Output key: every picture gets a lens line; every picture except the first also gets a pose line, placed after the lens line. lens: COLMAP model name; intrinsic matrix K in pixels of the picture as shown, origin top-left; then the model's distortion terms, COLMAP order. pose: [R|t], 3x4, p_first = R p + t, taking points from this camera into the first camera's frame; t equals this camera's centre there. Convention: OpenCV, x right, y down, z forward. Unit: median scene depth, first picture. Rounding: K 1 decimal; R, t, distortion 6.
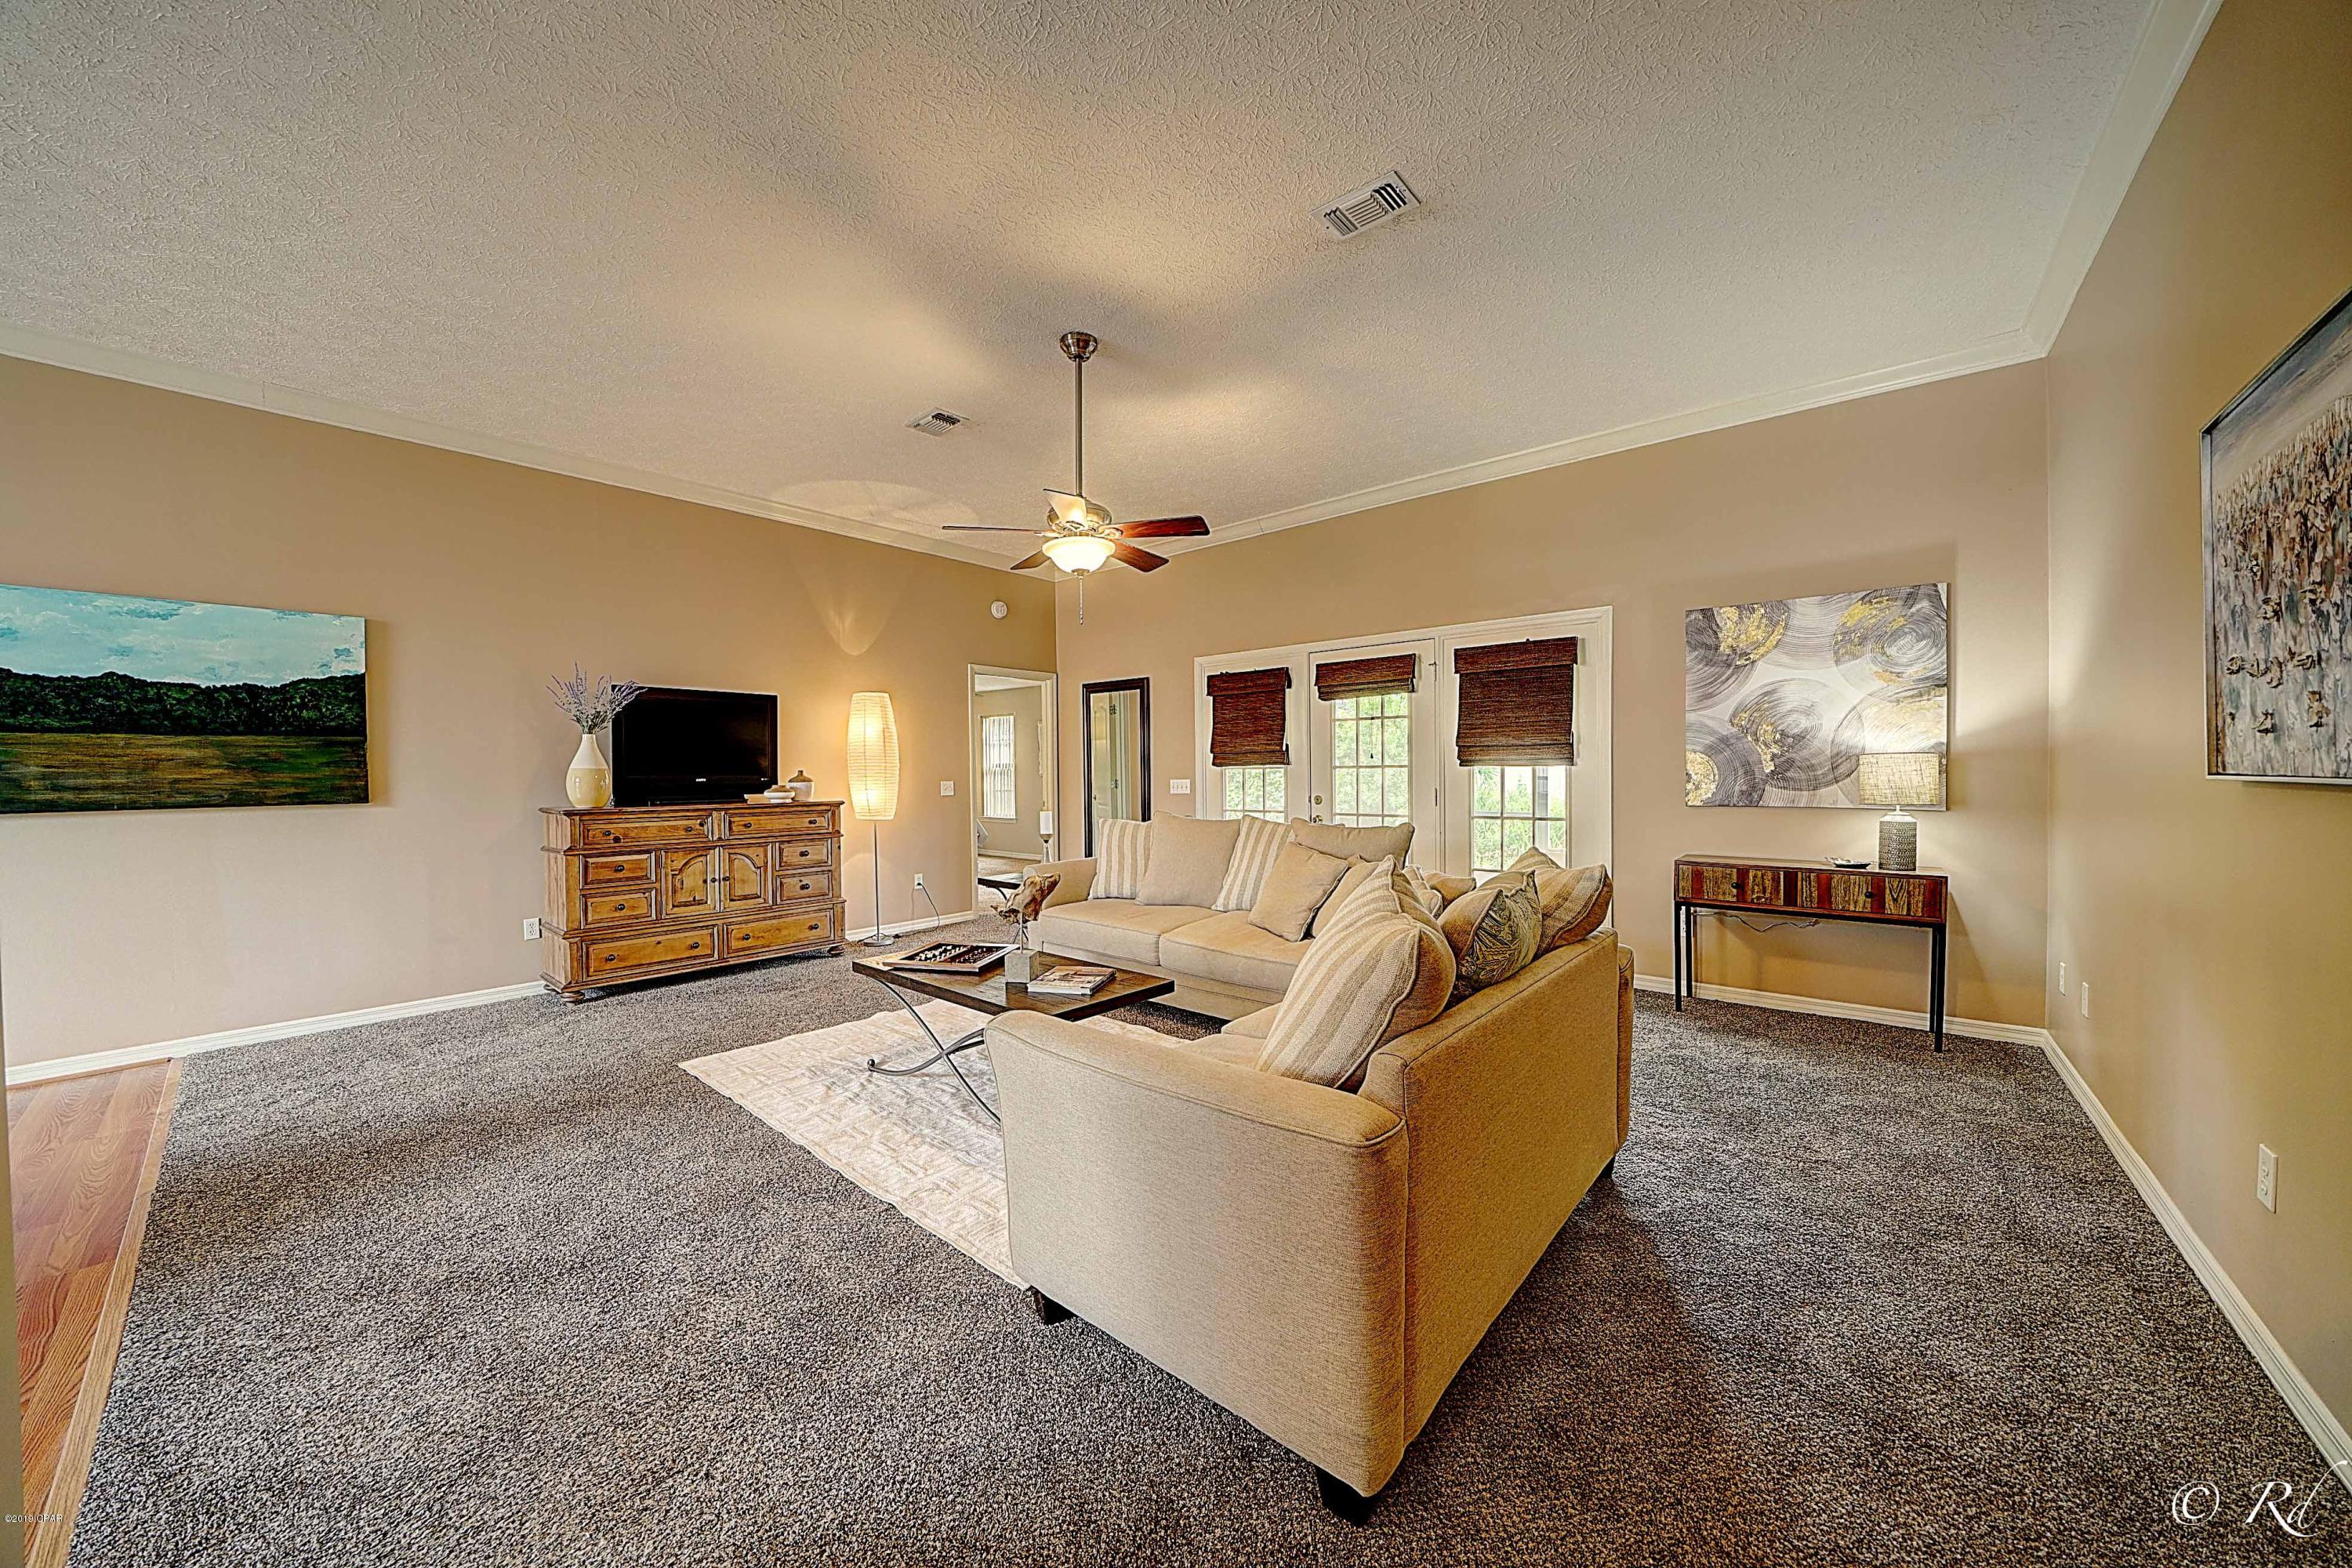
lens RADIAL K [[815.5, 0, 1175.3], [0, 815.5, 783.7], [0, 0, 1]] dist [-0.022438, 0.001945]
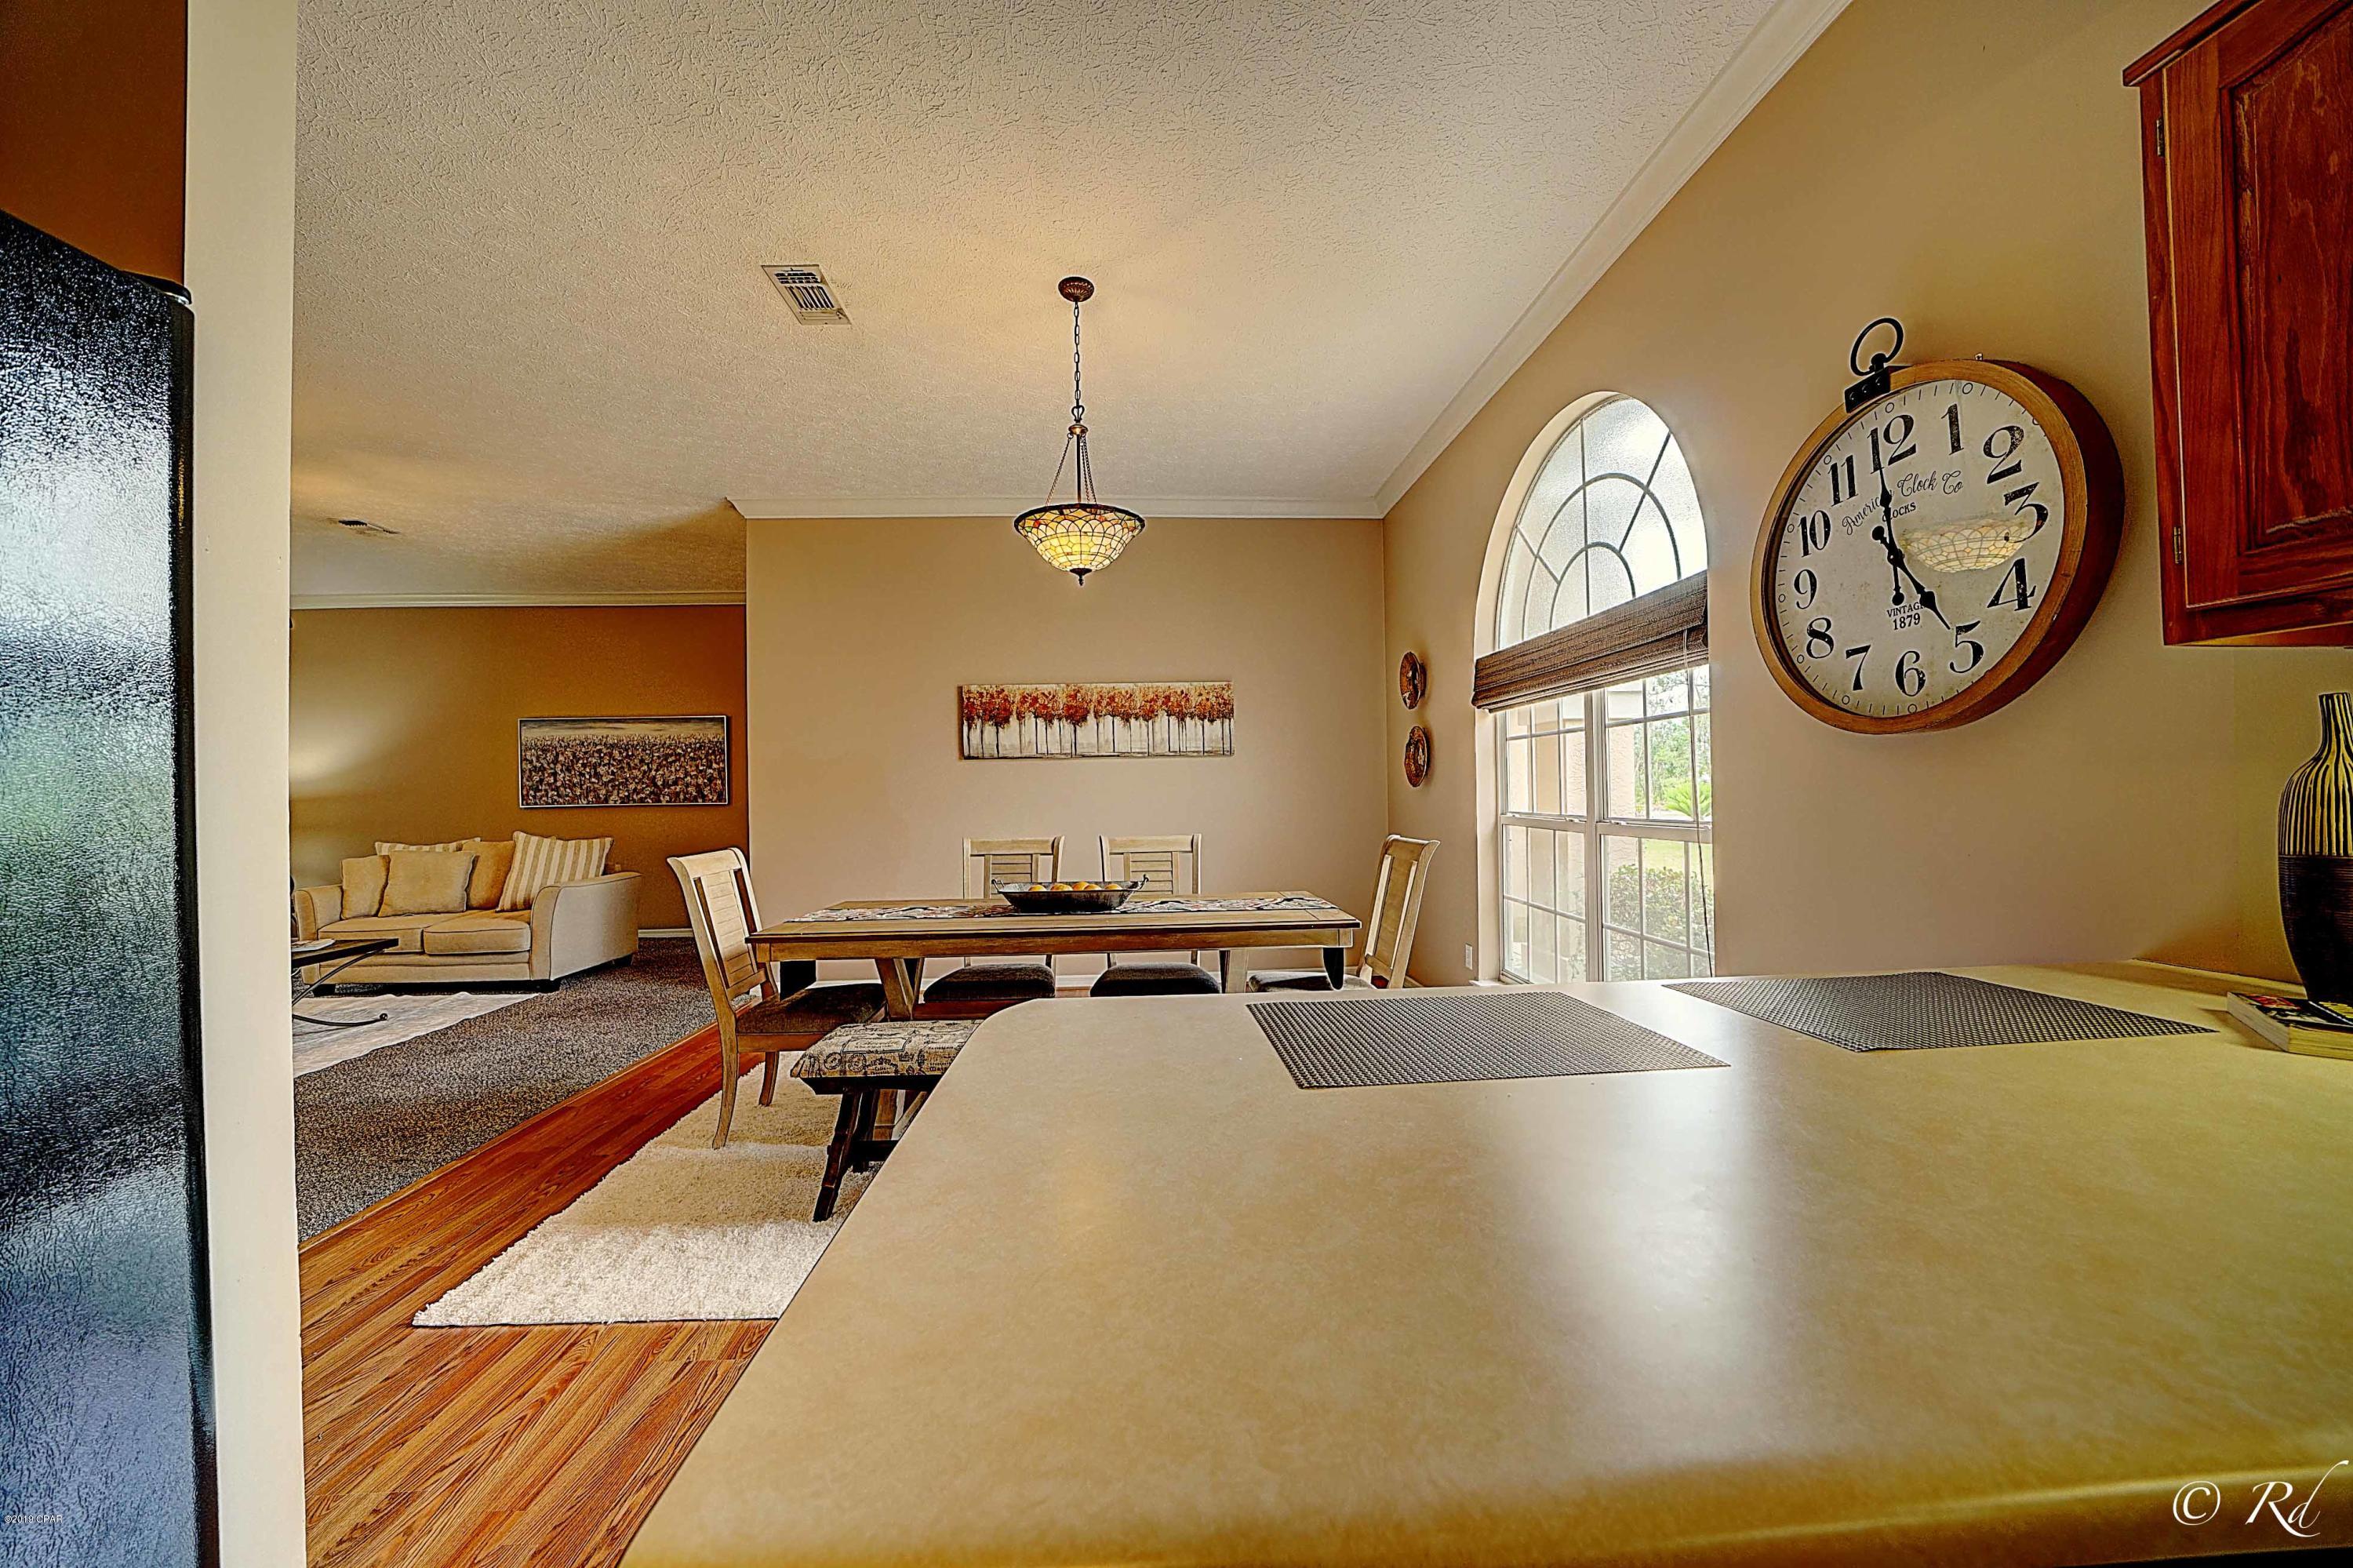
lens RADIAL K [[815.9, 0, 1166.3], [0, 815.9, 786.0], [0, 0, 1]] dist [-0.022438, 0.001945]
pose [[-0.681783, 0.029059, 0.730977, -1.678425], [0.038948, 0.999235, -0.003397, 0.012470], [-0.730517, 0.026154, -0.682393, 0.600209]]
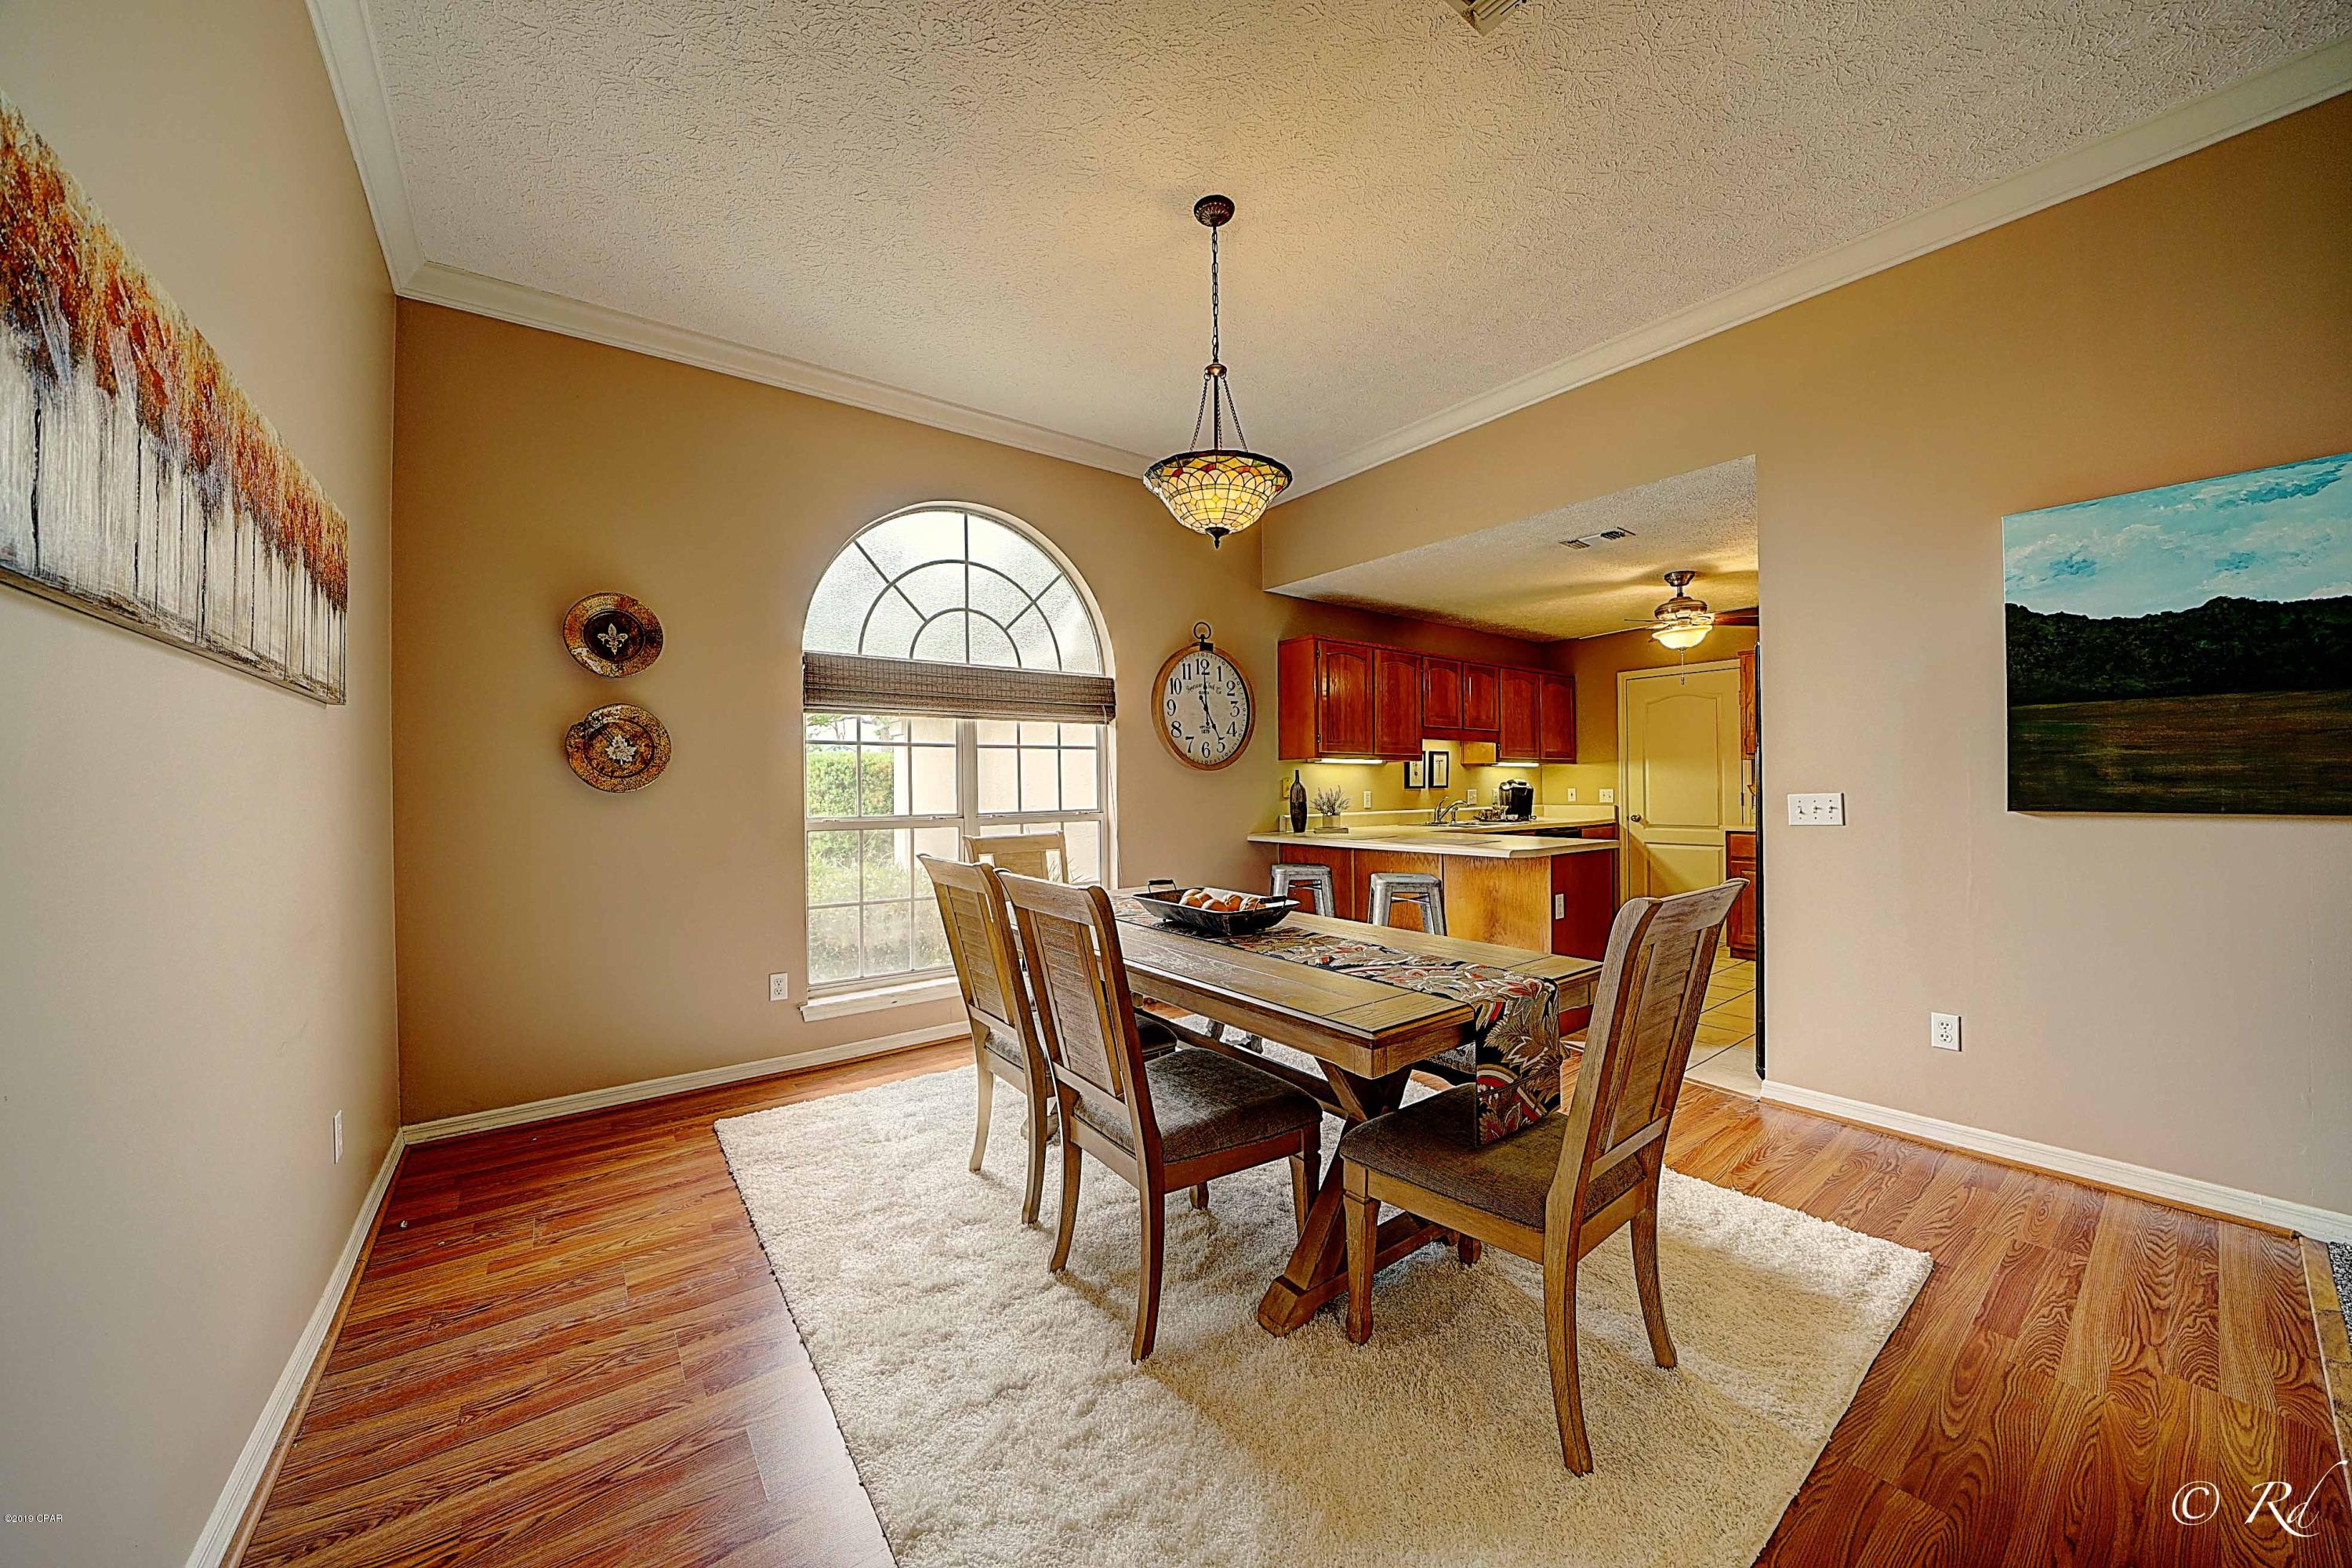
lens RADIAL K [[815.5, 0, 1177.9], [0, 815.5, 786.6], [0, 0, 1]] dist [-0.022438, 0.001945]
pose [[-0.216344, 0.014430, -0.976211, -0.449271], [-0.003338, 0.999874, 0.015519, 0.004135], [0.976312, 0.006616, -0.216268, 0.258640]]
